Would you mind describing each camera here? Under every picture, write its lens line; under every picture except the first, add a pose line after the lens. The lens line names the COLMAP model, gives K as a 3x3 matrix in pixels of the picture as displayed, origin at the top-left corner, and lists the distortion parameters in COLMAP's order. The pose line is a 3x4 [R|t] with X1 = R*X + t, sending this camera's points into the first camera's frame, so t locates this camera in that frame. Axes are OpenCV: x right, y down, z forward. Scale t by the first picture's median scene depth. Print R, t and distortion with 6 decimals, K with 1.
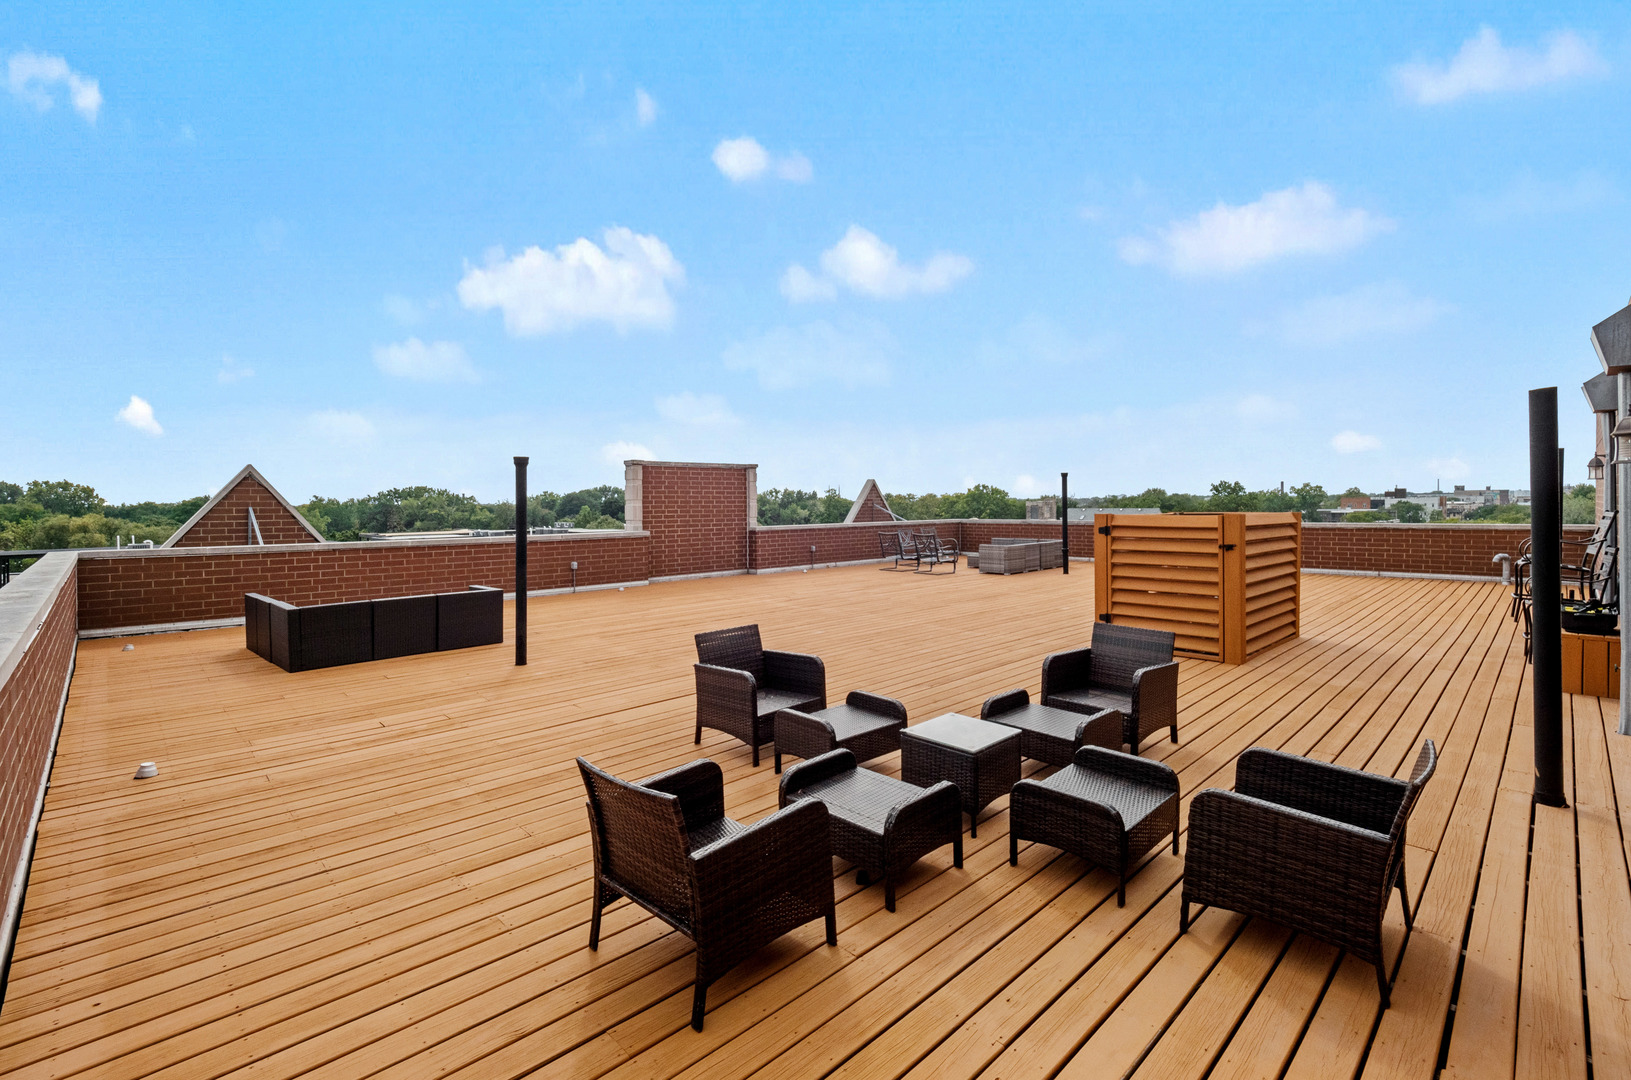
lens RADIAL K [[716.1, 0, 811.8], [0, 716.1, 528.8], [0, 0, 1]] dist [-0.002204, -0.000165]
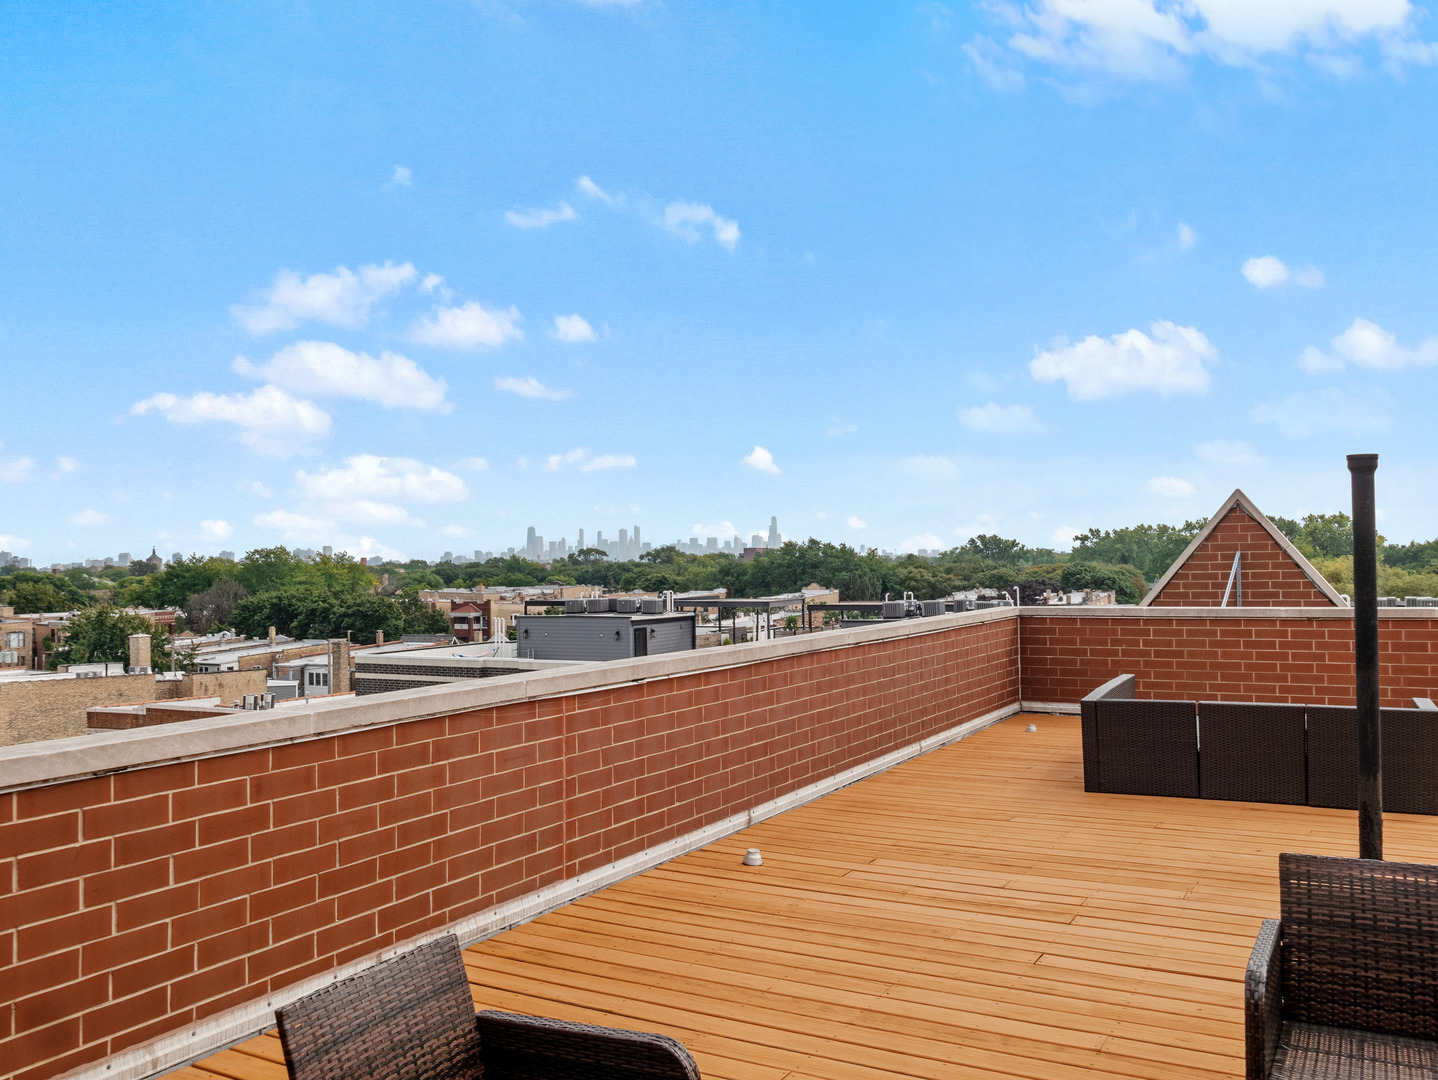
lens RADIAL K [[1202.4, 0, 717.3], [0, 1202.4, 544.5], [0, 0, 1]] dist [-0.009573, 0.002376]
pose [[0.290352, -0.014574, -0.956809, 0.222984], [-0.013975, 0.999713, -0.019468, -0.009318], [0.956818, 0.019024, 0.290065, 0.235934]]
